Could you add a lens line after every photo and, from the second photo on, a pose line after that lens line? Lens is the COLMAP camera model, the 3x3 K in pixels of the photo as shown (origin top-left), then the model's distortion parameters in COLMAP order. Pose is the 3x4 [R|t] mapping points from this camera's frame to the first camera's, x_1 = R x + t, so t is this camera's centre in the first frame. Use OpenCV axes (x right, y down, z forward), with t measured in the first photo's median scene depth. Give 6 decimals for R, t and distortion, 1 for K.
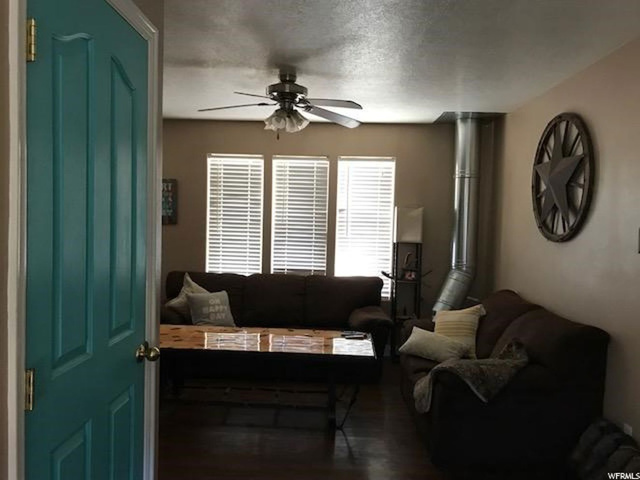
lens RADIAL K [[521.6, 0, 308.4], [0, 521.6, 240.9], [0, 0, 1]] dist [0.028114, -0.005815]
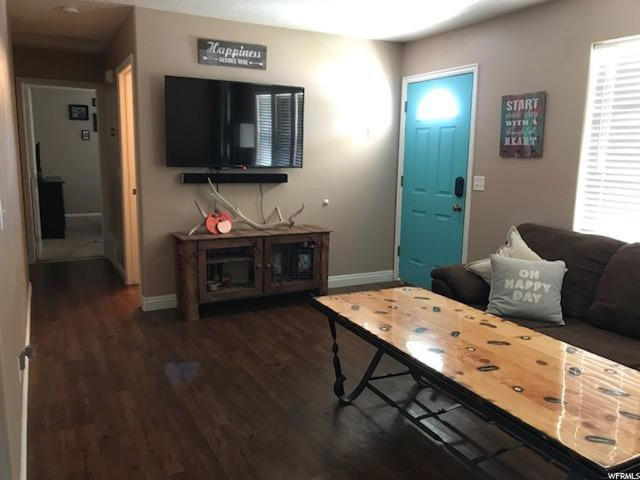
lens RADIAL K [[520.8, 0, 310.5], [0, 520.8, 240.2], [0, 0, 1]] dist [0.055091, -0.090591]
pose [[0.479210, 0.127884, -0.868334, 0.224883], [-0.036627, 0.991380, 0.125792, 0.001087], [0.876936, -0.028477, 0.479764, 0.391021]]
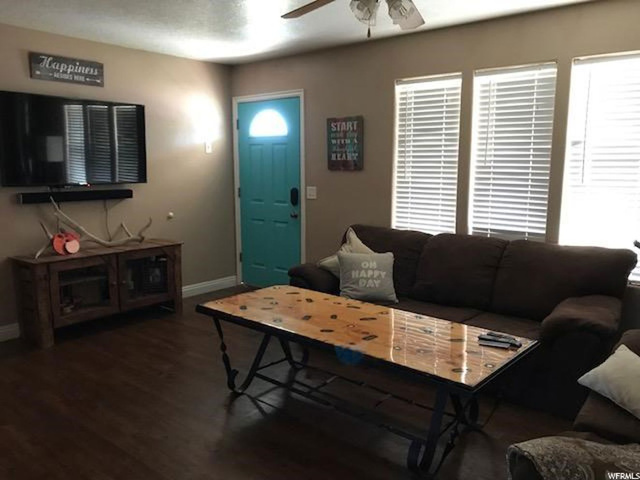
lens RADIAL K [[521.6, 0, 308.4], [0, 521.6, 240.9], [0, 0, 1]] dist [0.028114, -0.005815]
pose [[0.773371, 0.068133, -0.630282, 0.226162], [-0.003500, 0.994652, 0.103226, -0.004058], [0.633944, -0.077626, 0.769473, 0.279680]]
